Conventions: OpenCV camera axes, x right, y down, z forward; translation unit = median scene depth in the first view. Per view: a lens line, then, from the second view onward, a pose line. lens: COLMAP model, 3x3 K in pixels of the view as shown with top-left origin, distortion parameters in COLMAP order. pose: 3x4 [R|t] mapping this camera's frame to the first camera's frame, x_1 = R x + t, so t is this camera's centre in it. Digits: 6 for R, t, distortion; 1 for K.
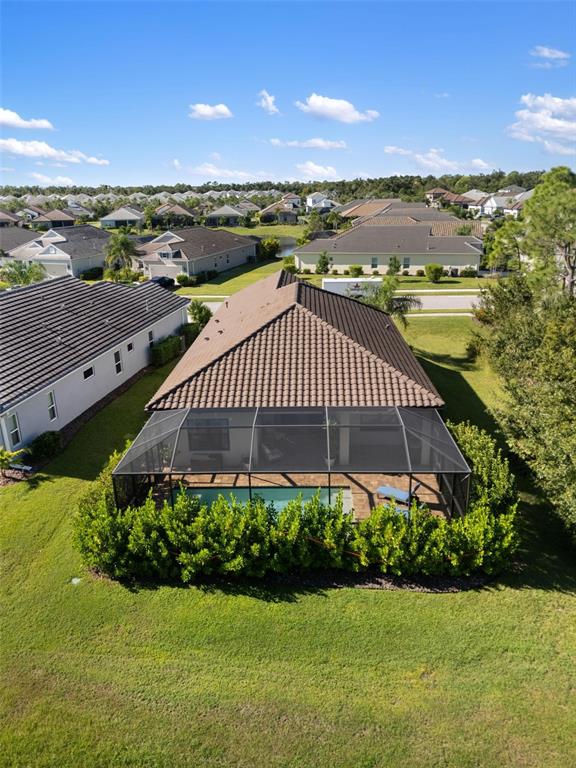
lens RADIAL K [[562.8, 0, 289.3], [0, 562.8, 386.6], [0, 0, 1]] dist [0.011115, 0.003741]
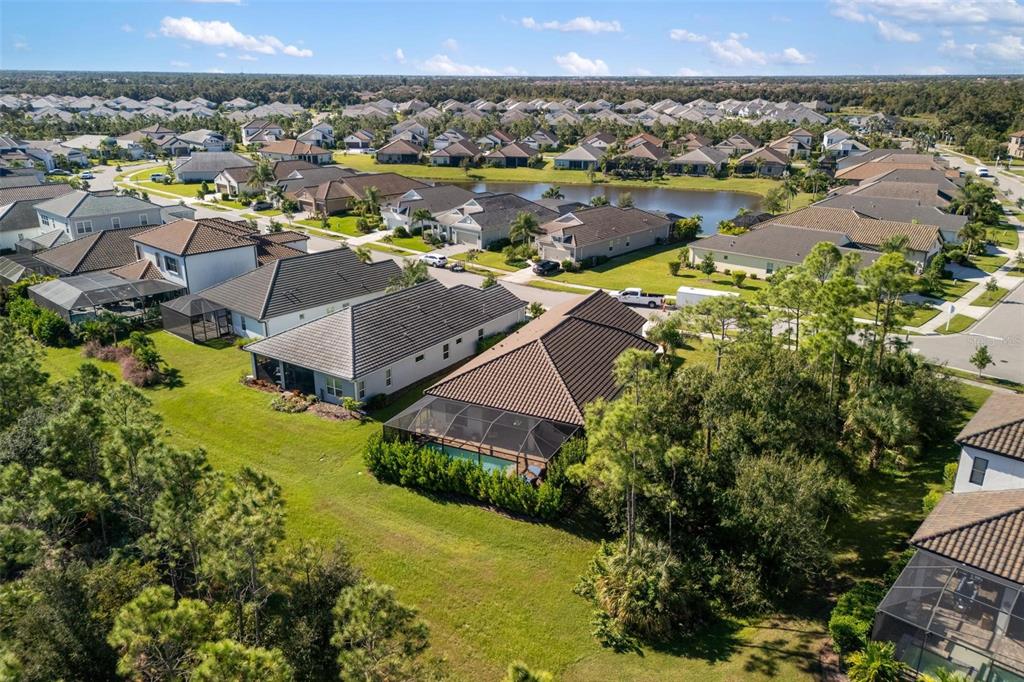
lens RADIAL K [[725.9, 0, 511.5], [0, 725.9, 338.8], [0, 0, 1]] dist [0.004675, 0.000499]
pose [[0.913496, 0.156729, -0.375448, 0.535693], [-0.159275, 0.986931, 0.024461, -0.147773], [0.374375, 0.037454, 0.926521, -0.645213]]
